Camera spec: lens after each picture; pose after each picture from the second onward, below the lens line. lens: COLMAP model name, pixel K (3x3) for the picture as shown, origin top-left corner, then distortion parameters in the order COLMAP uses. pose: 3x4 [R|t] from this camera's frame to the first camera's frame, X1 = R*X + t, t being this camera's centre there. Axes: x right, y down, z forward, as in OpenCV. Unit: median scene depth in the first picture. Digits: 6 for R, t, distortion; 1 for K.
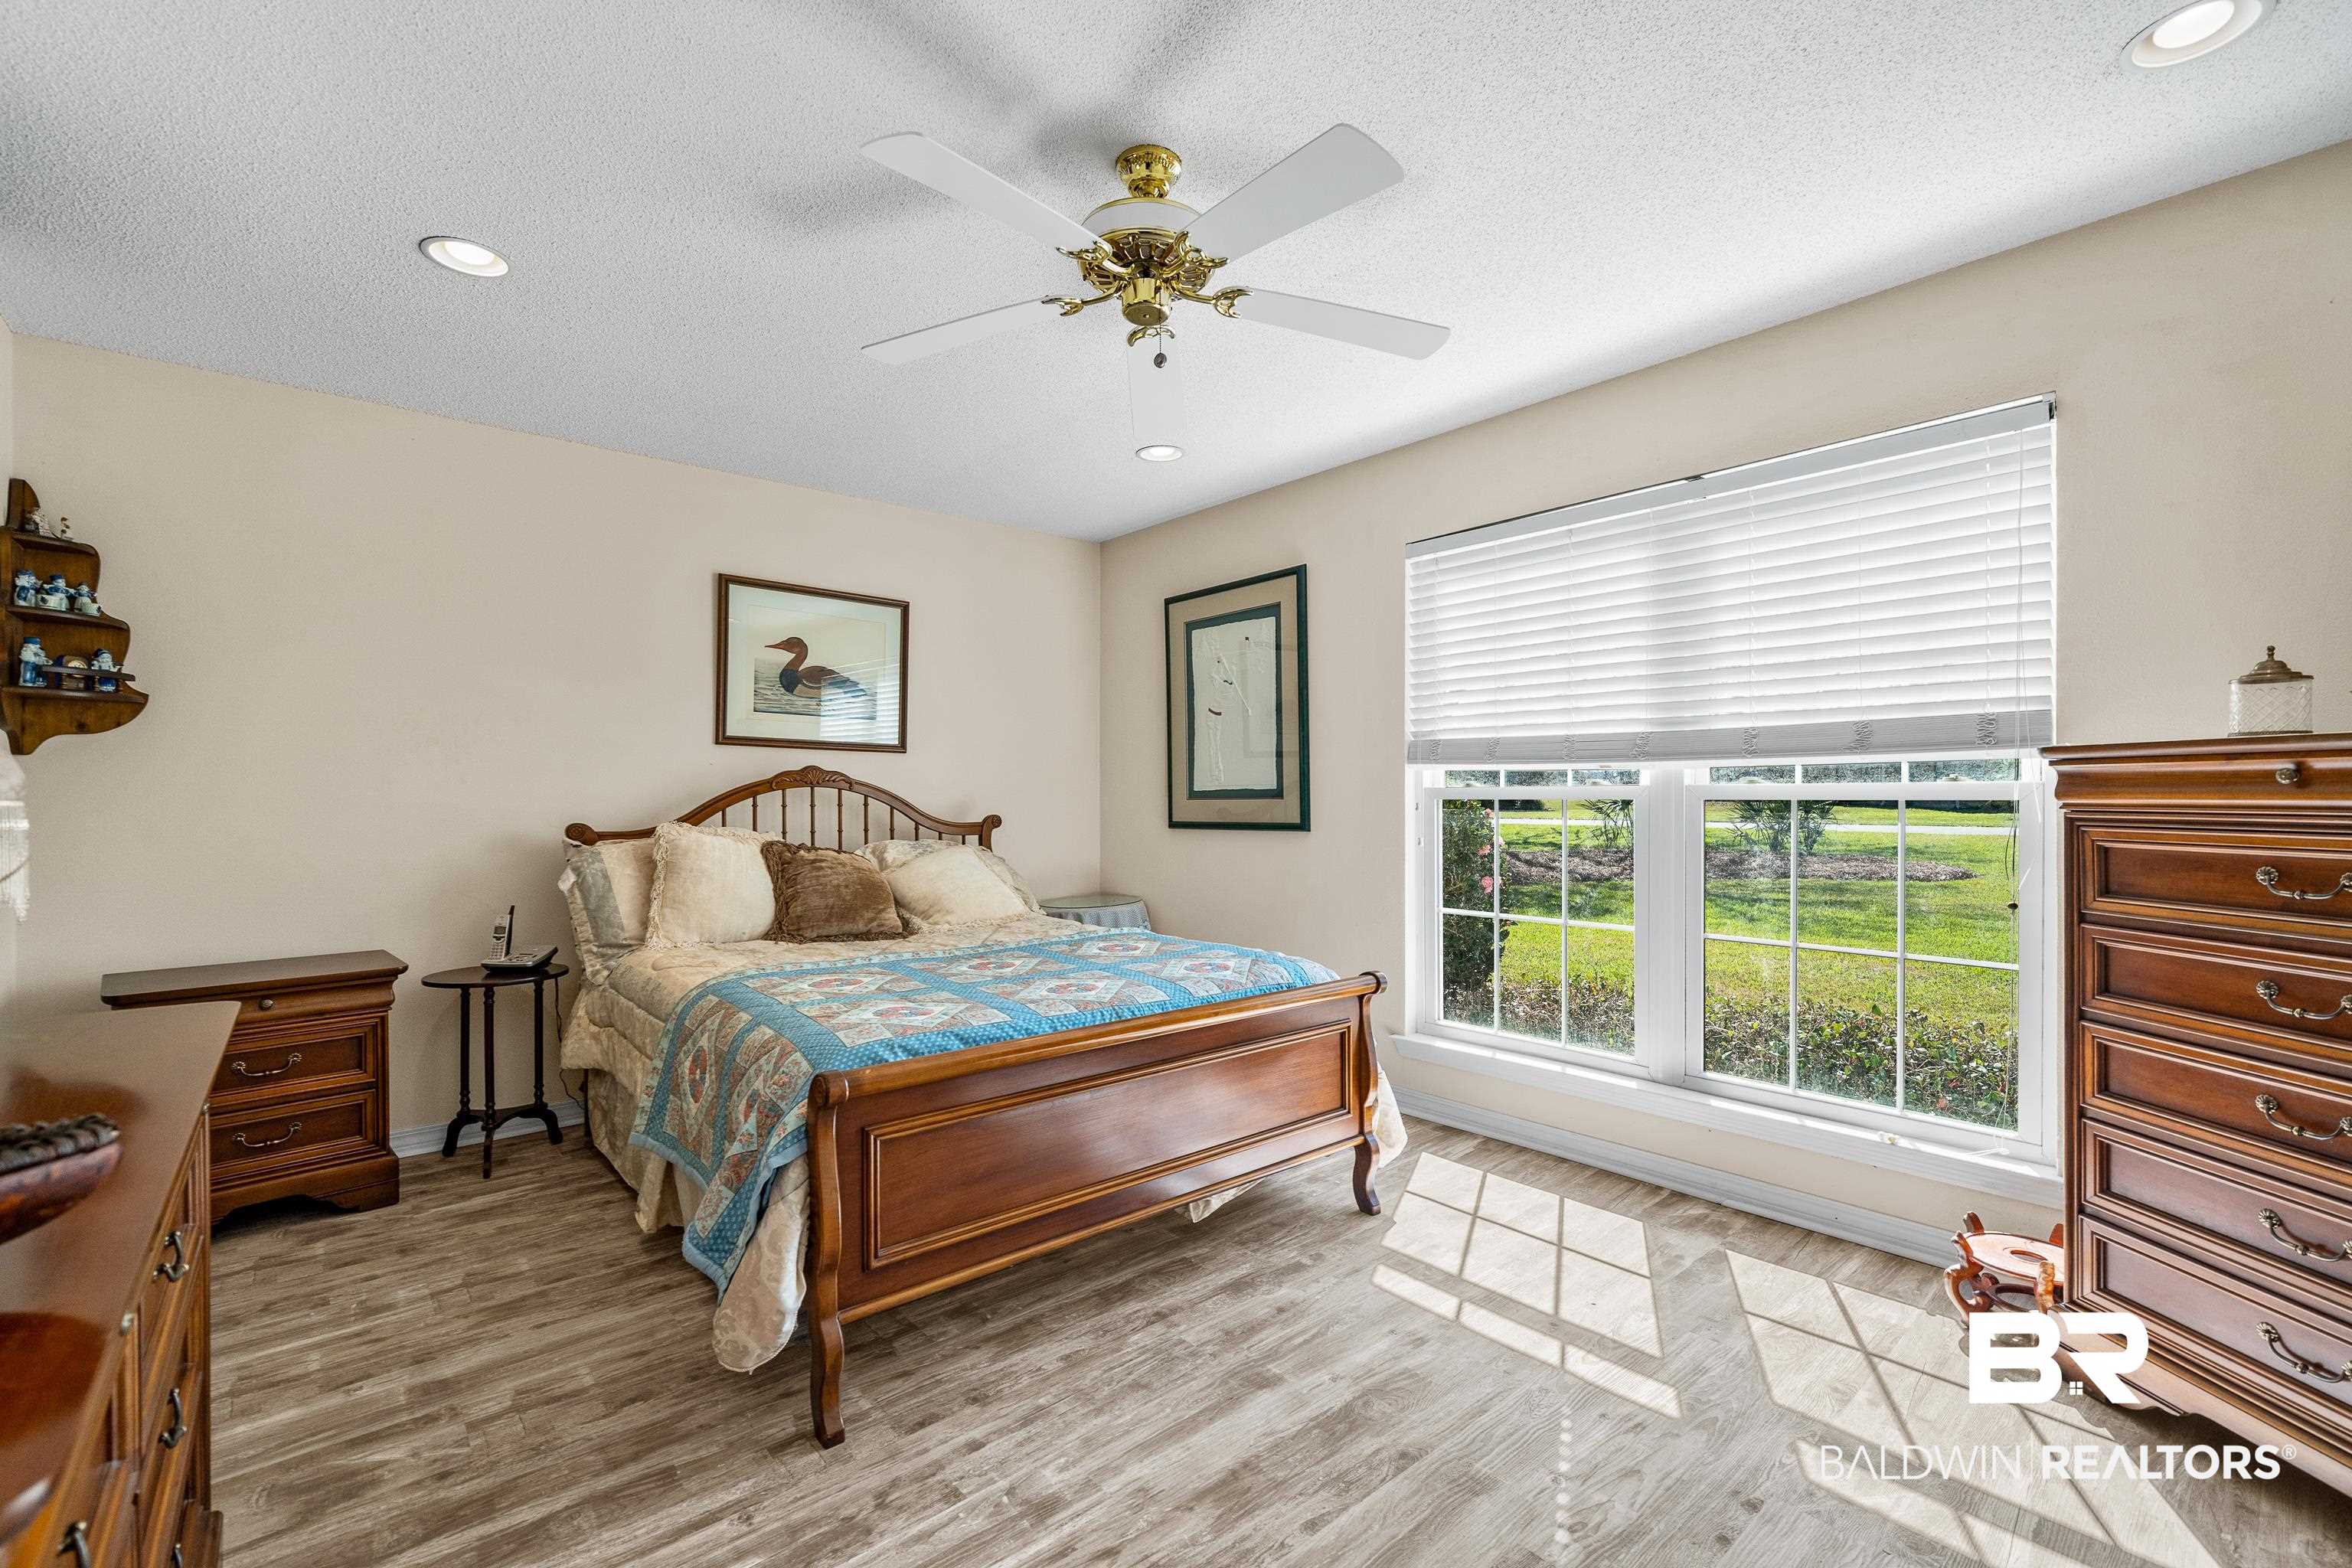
lens RADIAL K [[1006.5, 0, 1170.3], [0, 1006.5, 798.3], [0, 0, 1]] dist [-0.000485, 0.000193]
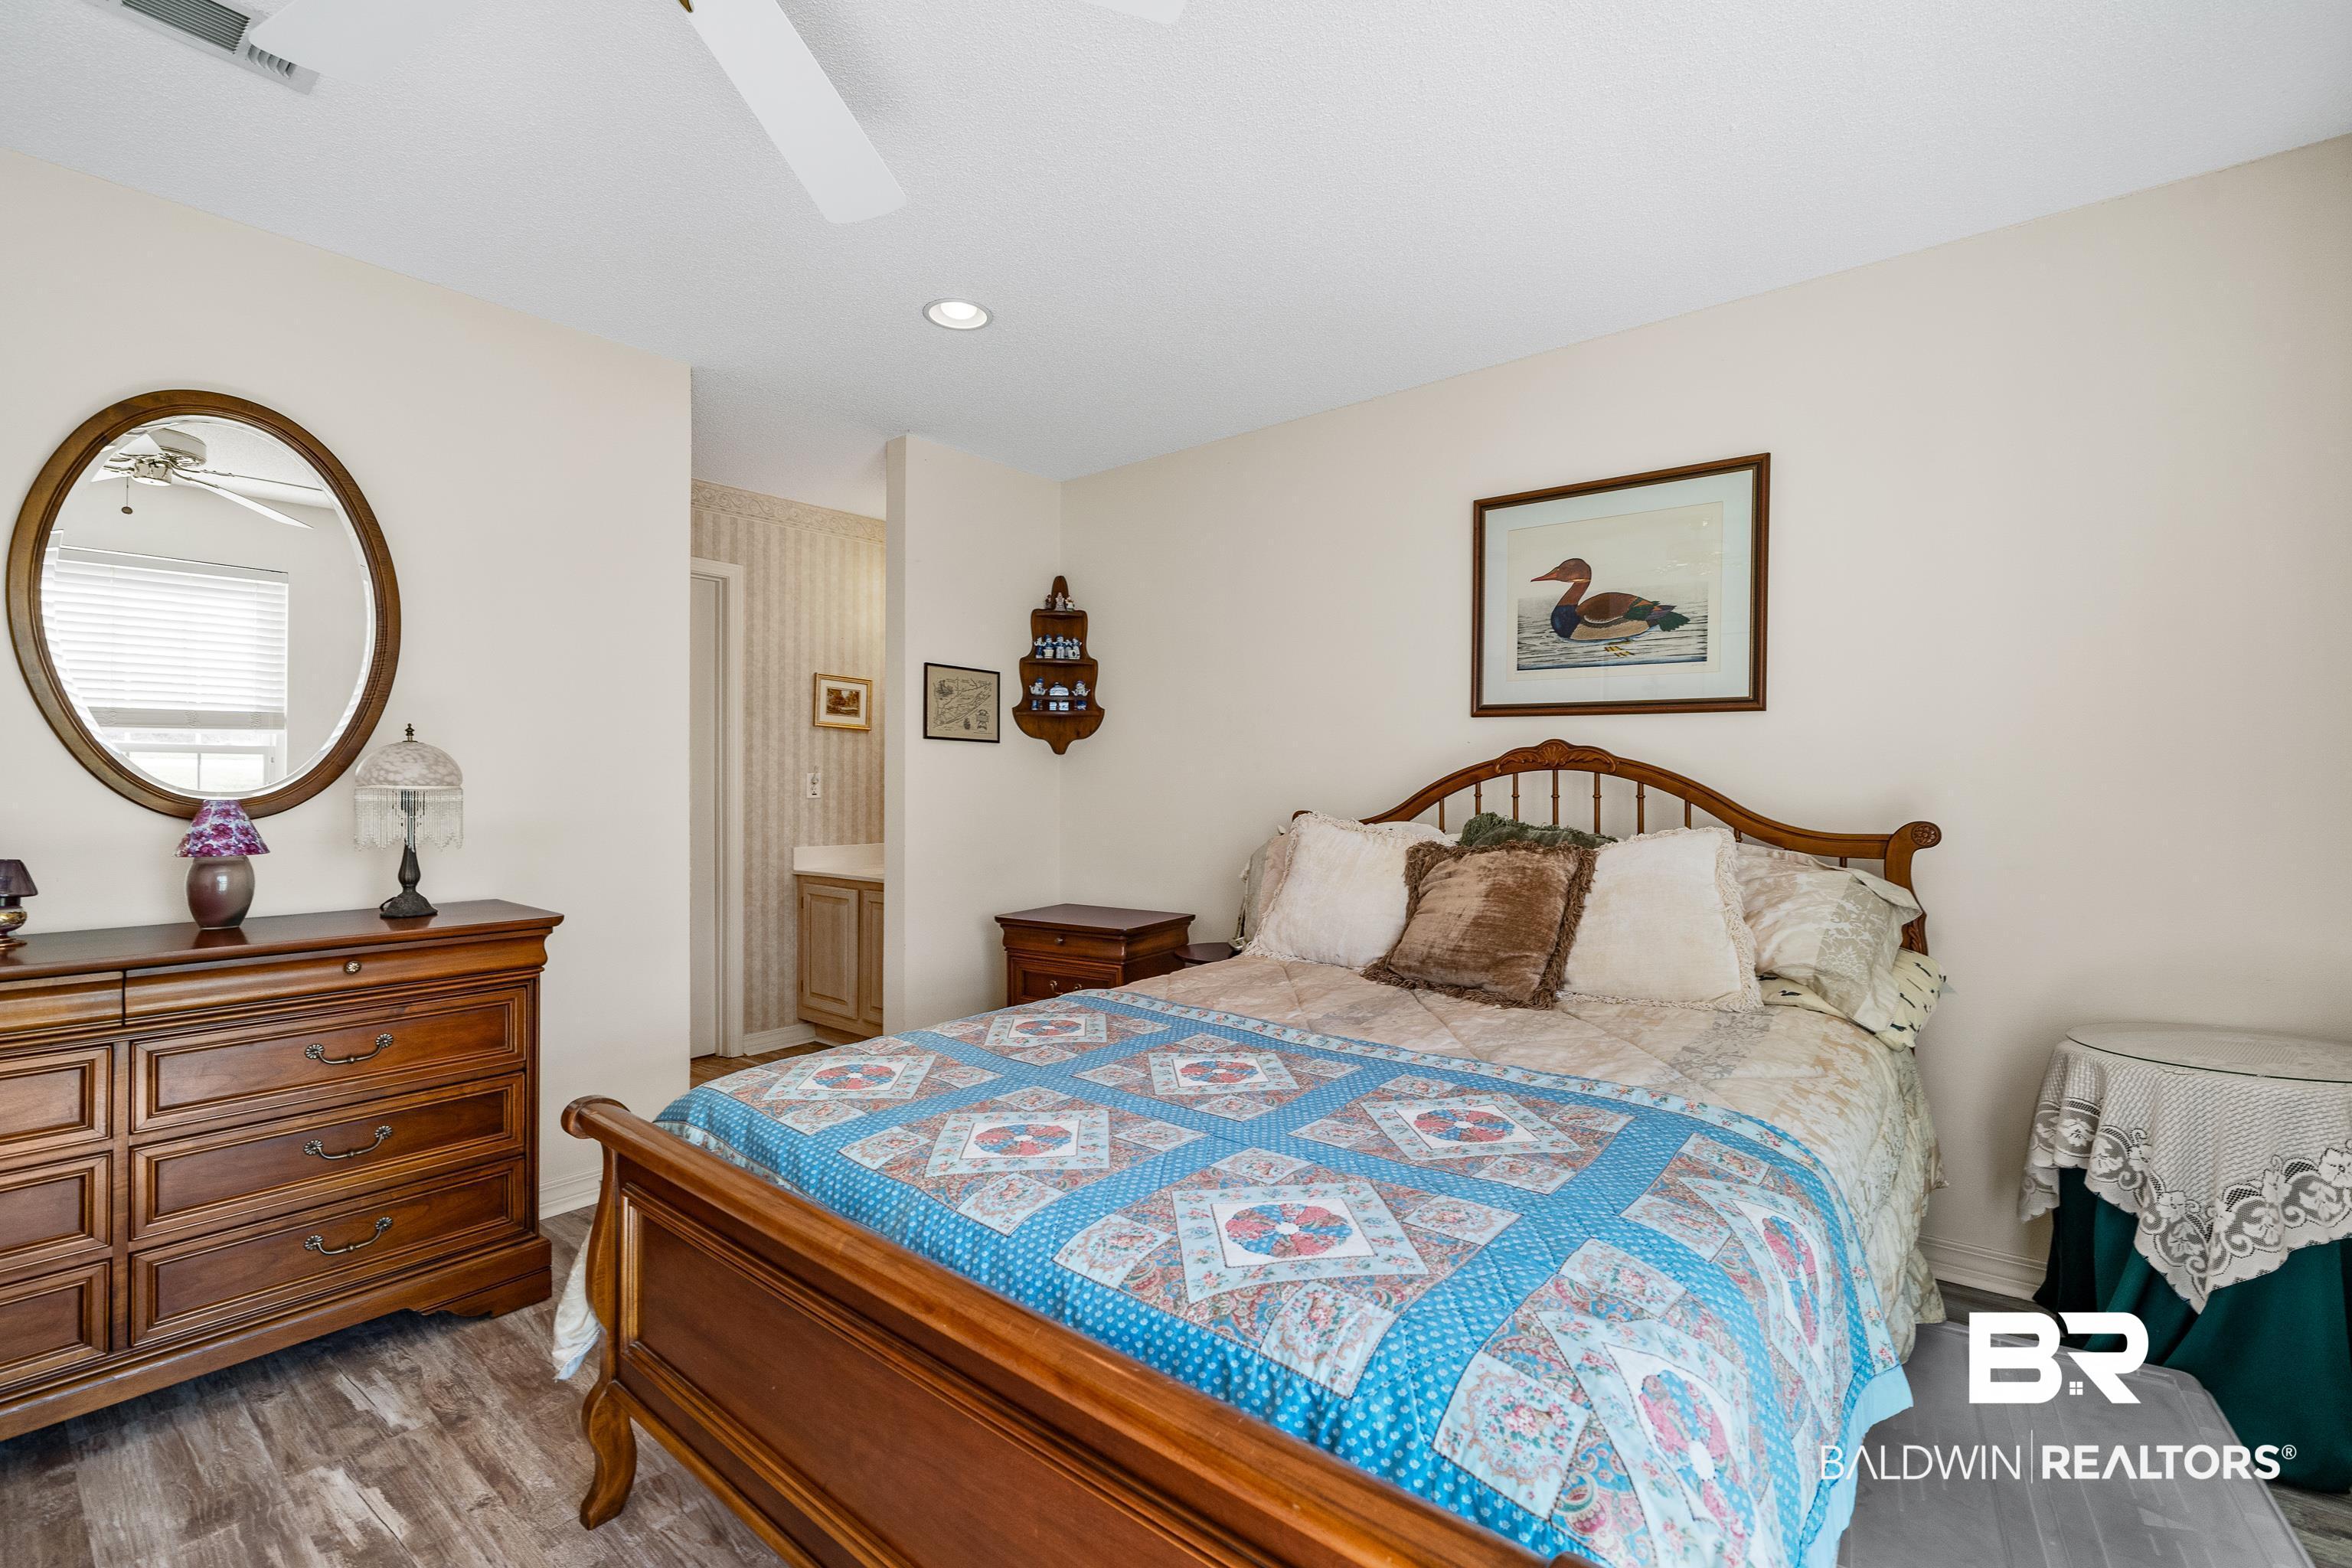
lens RADIAL K [[1022.4, 0, 1177.9], [0, 1022.4, 781.0], [0, 0, 1]] dist [-0.000872, -0.000112]
pose [[0.187870, -0.005782, -0.982177, 0.286525], [-0.008423, 0.999936, -0.007498, 0.004023], [0.982158, 0.009681, 0.187810, 0.608597]]
